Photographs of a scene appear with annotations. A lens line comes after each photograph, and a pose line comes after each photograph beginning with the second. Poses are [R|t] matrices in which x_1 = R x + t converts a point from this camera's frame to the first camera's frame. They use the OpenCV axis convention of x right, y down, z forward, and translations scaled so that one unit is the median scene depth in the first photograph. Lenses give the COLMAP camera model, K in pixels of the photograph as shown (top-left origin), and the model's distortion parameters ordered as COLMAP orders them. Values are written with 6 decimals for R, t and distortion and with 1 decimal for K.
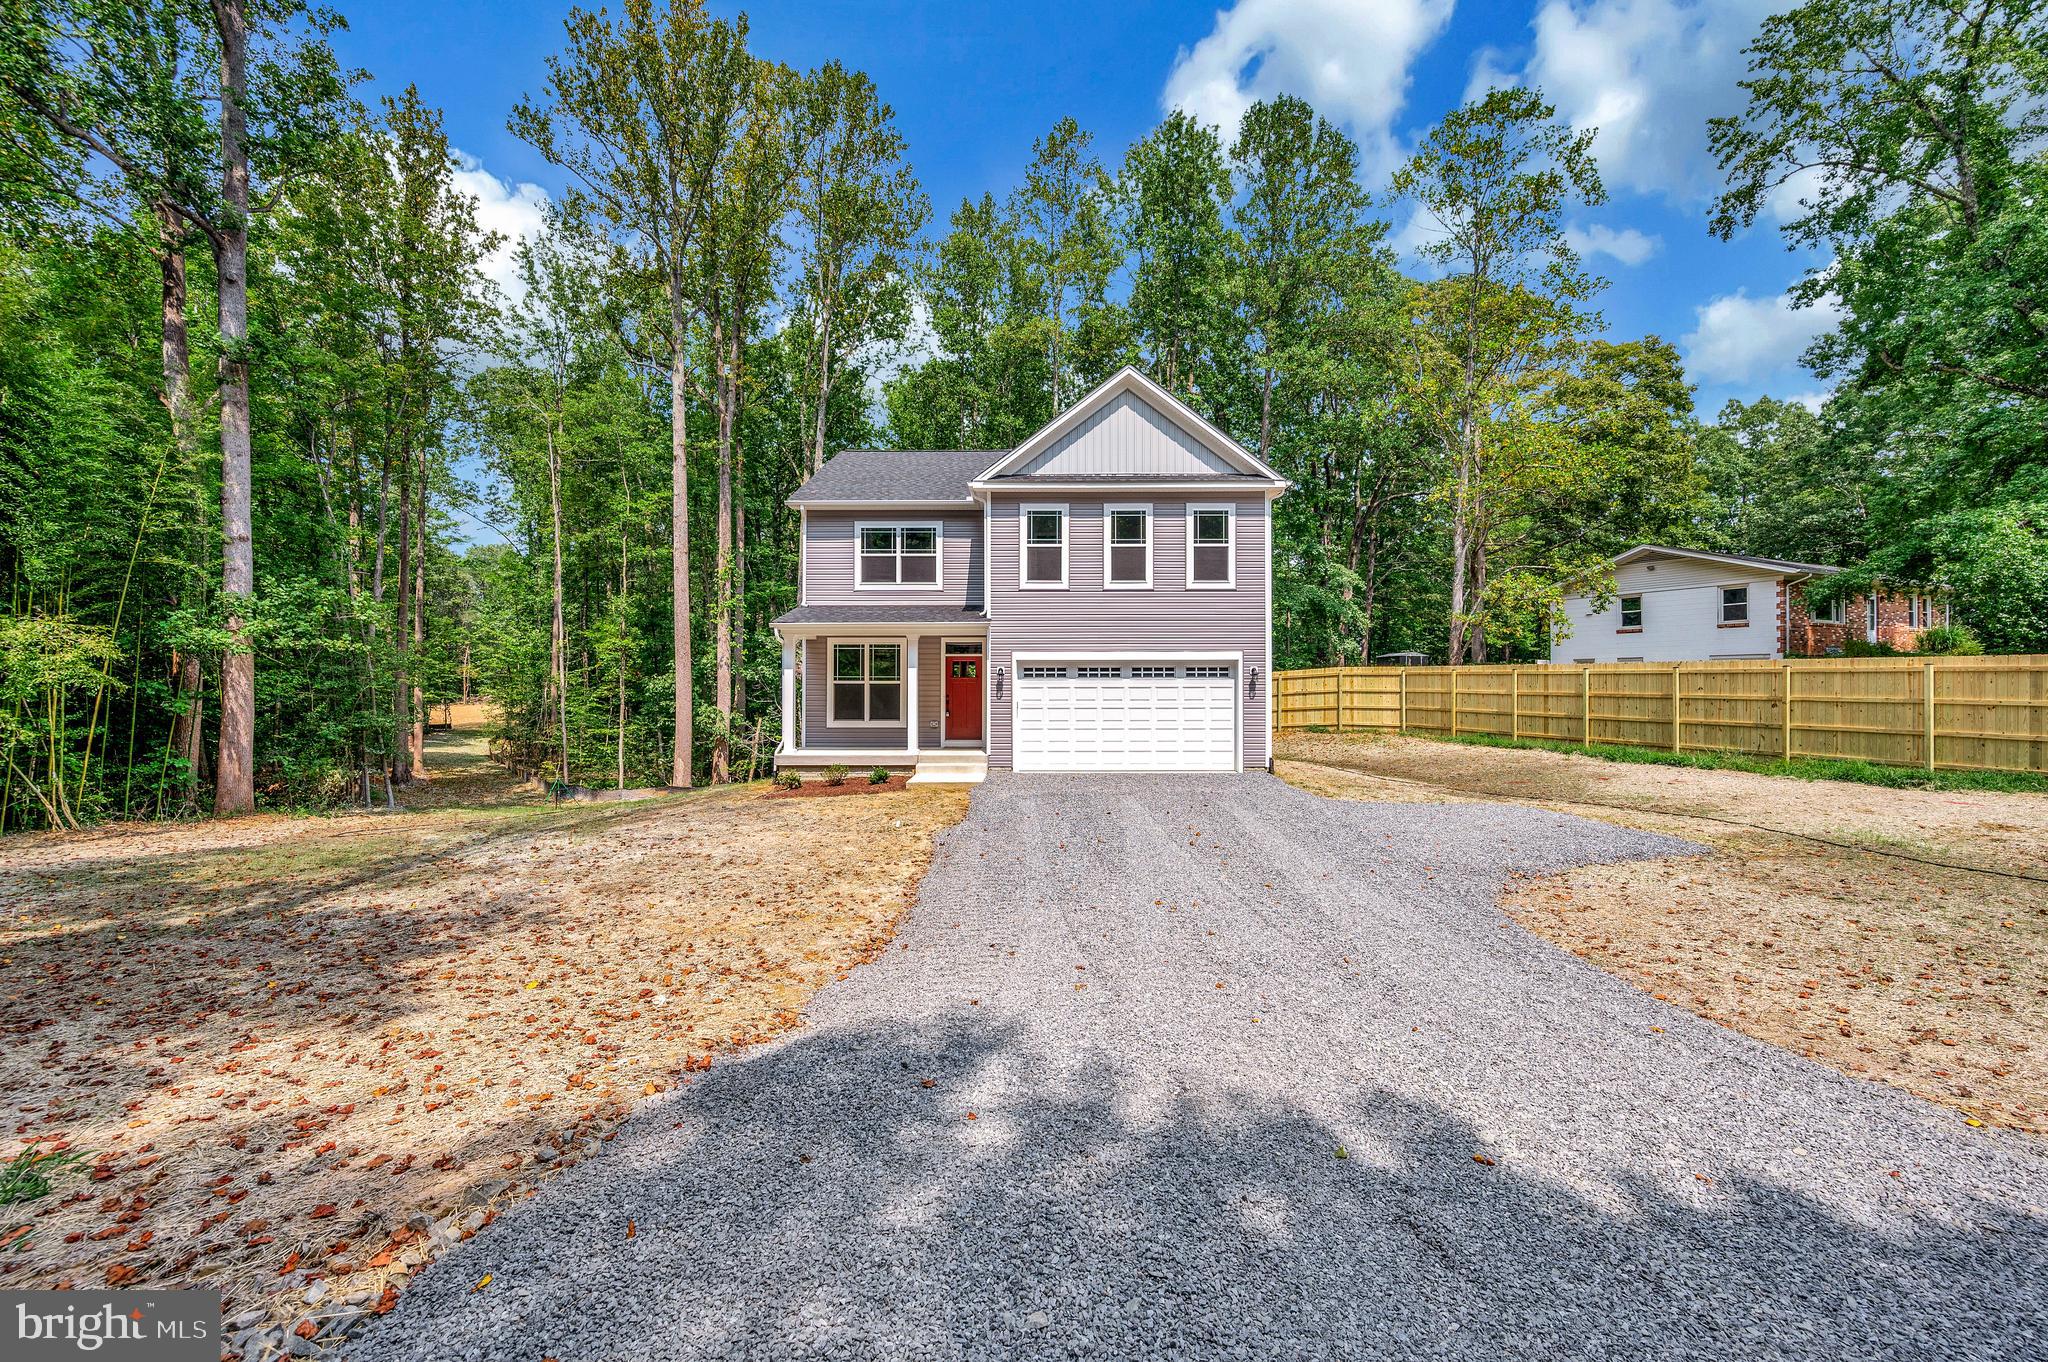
lens RADIAL K [[802.5, 0, 1035.2], [0, 802.5, 637.1], [0, 0, 1]] dist [-0.013777, -0.000100]
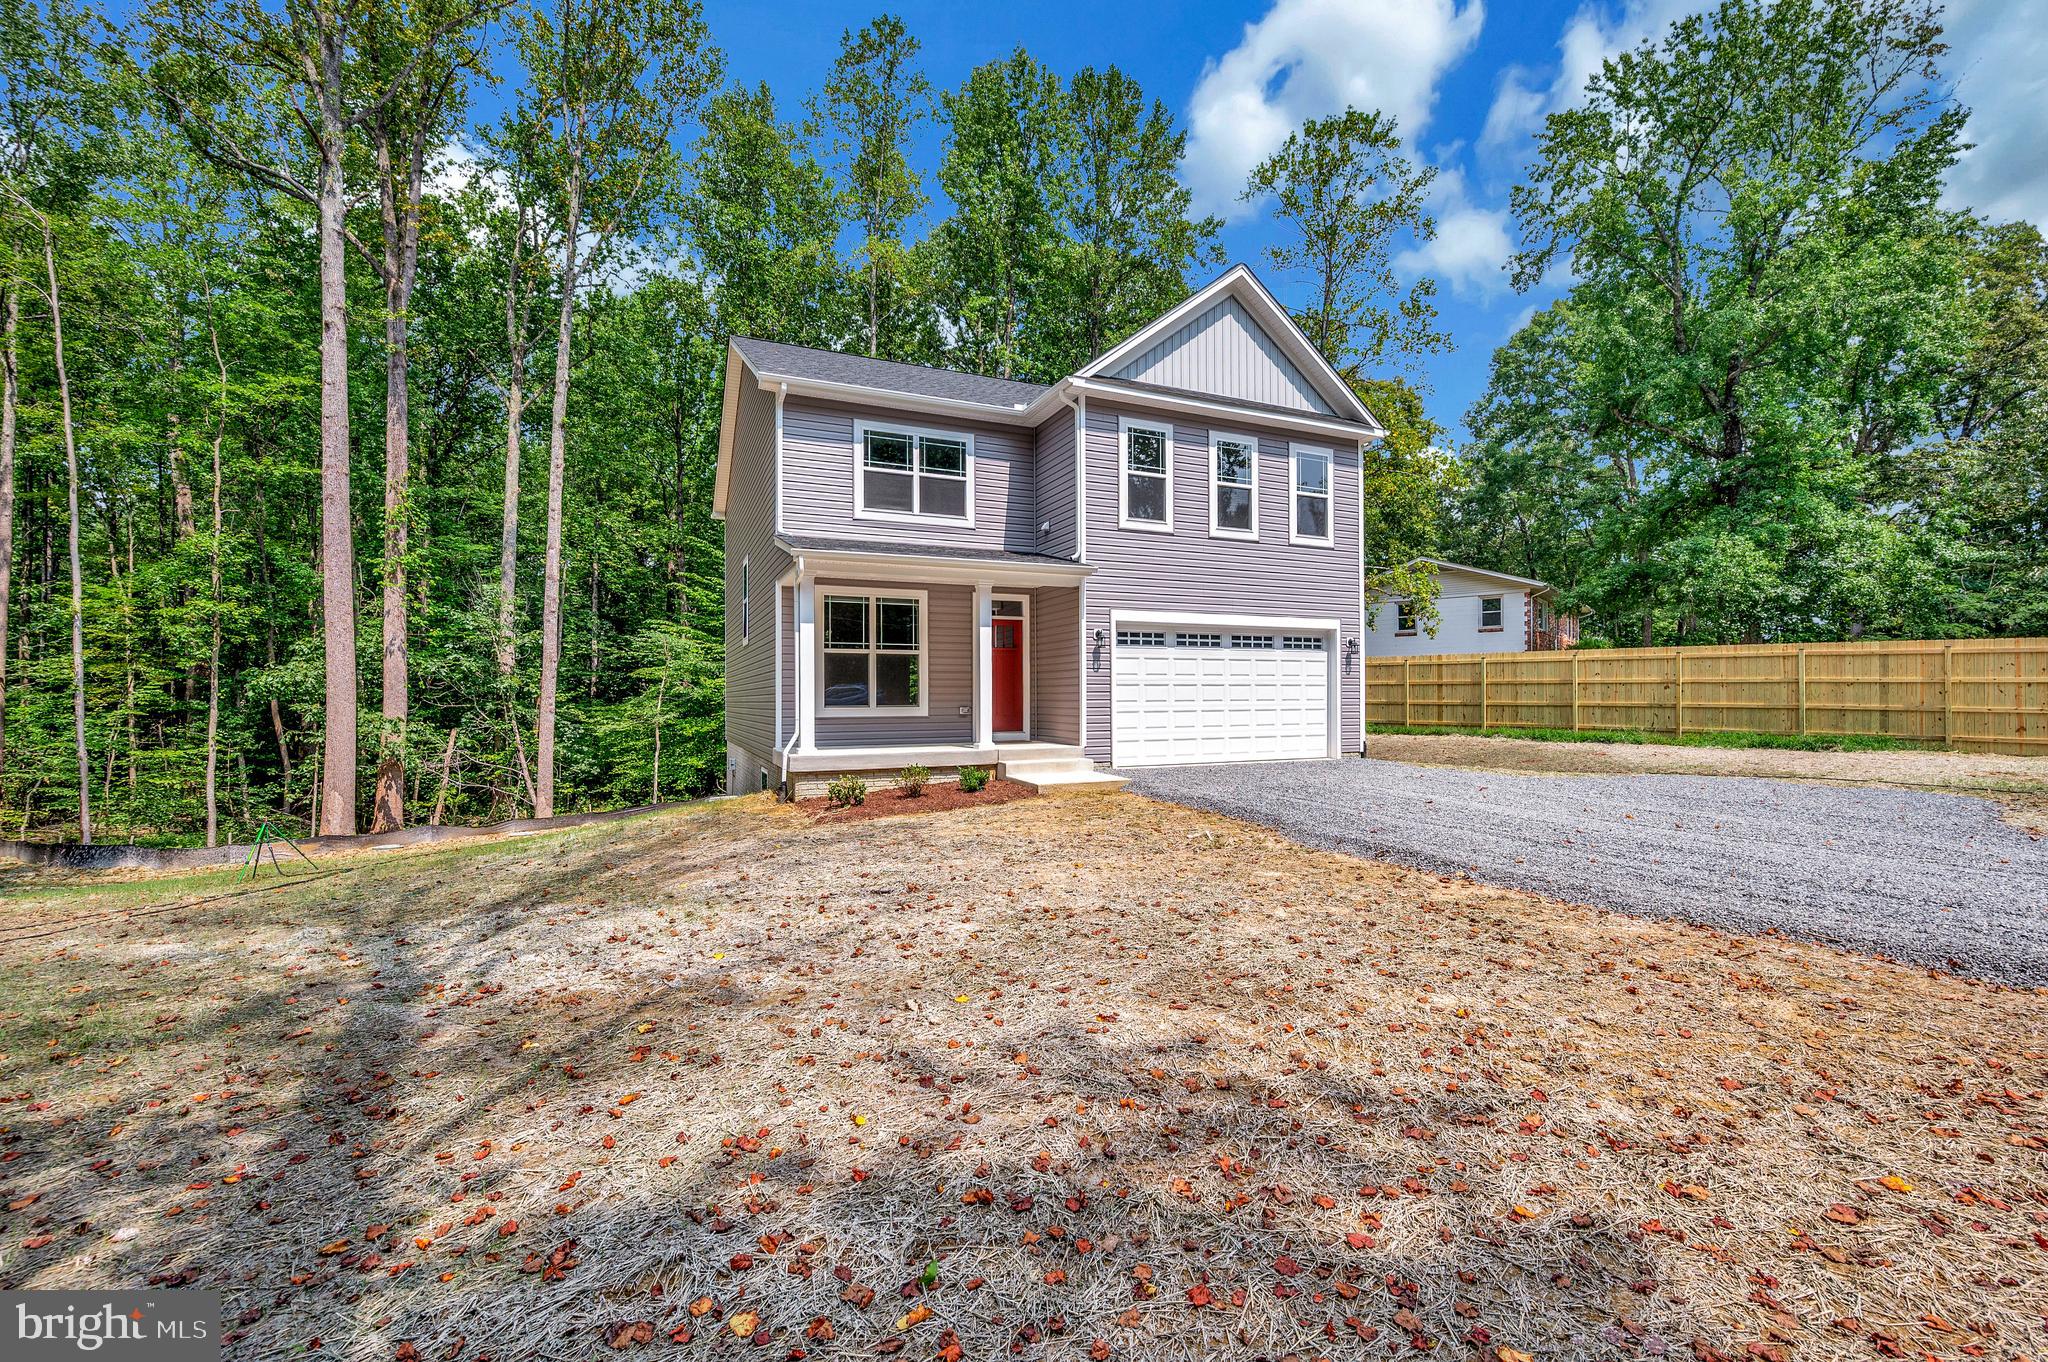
lens RADIAL K [[833.5, 0, 1036.4], [0, 833.5, 651.3], [0, 0, 1]] dist [0.001237, -0.000137]
pose [[0.912764, 0.019291, 0.408032, -0.408310], [-0.020052, 0.999796, -0.002414, 0.060381], [-0.407995, -0.005978, 0.912965, 0.303322]]
